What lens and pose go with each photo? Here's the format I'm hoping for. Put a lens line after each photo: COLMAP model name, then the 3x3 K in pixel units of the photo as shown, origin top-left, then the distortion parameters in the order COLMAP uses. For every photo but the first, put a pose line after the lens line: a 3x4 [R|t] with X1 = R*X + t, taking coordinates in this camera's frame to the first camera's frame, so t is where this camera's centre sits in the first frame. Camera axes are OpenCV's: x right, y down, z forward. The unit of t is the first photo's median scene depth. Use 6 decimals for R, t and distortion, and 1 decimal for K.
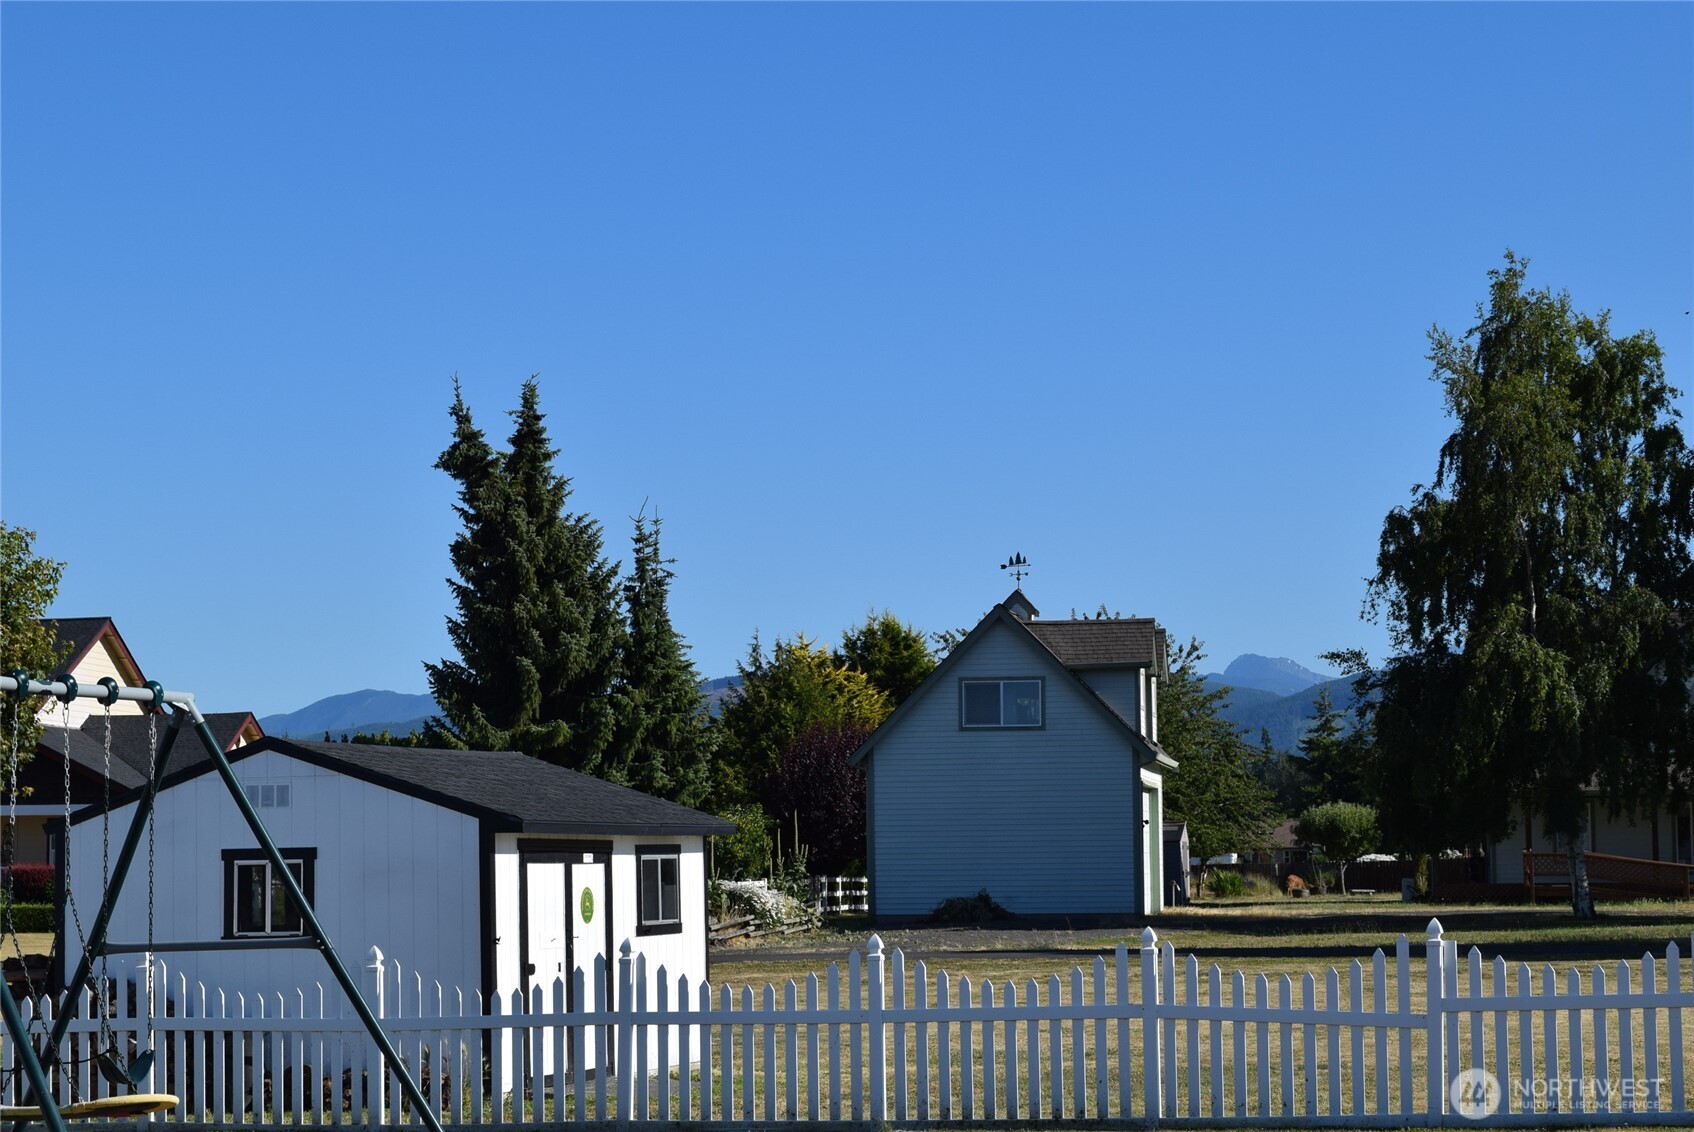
lens RADIAL K [[3763.9, 0, 832.1], [0, 3763.9, 494.9], [0, 0, 1]] dist [0.321051, 0.000000]
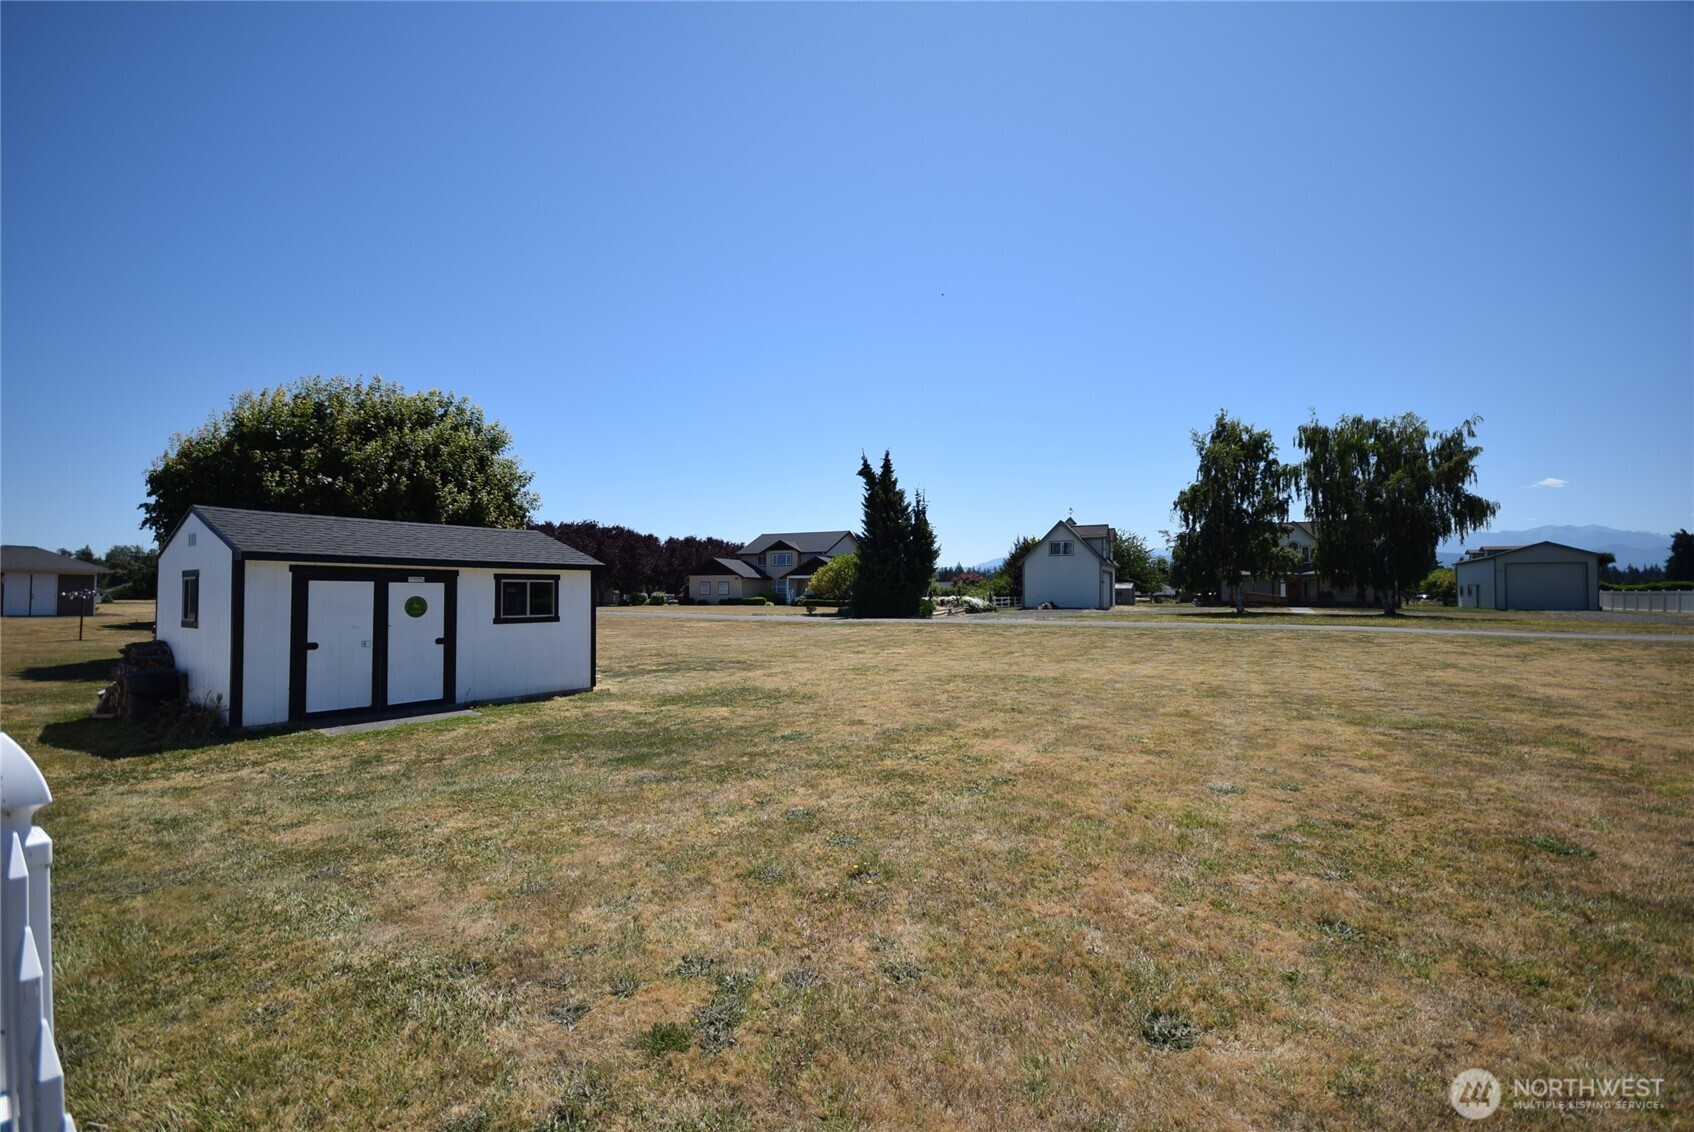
lens RADIAL K [[747.5, 0, 807.8], [0, 747.5, 580.5], [0, 0, 1]] dist [-0.010784, -0.003643]
pose [[0.931828, 0.015270, -0.362580, 0.083951], [0.015168, 0.996602, 0.080954, 0.026772], [0.362584, -0.080934, 0.928430, 0.279372]]
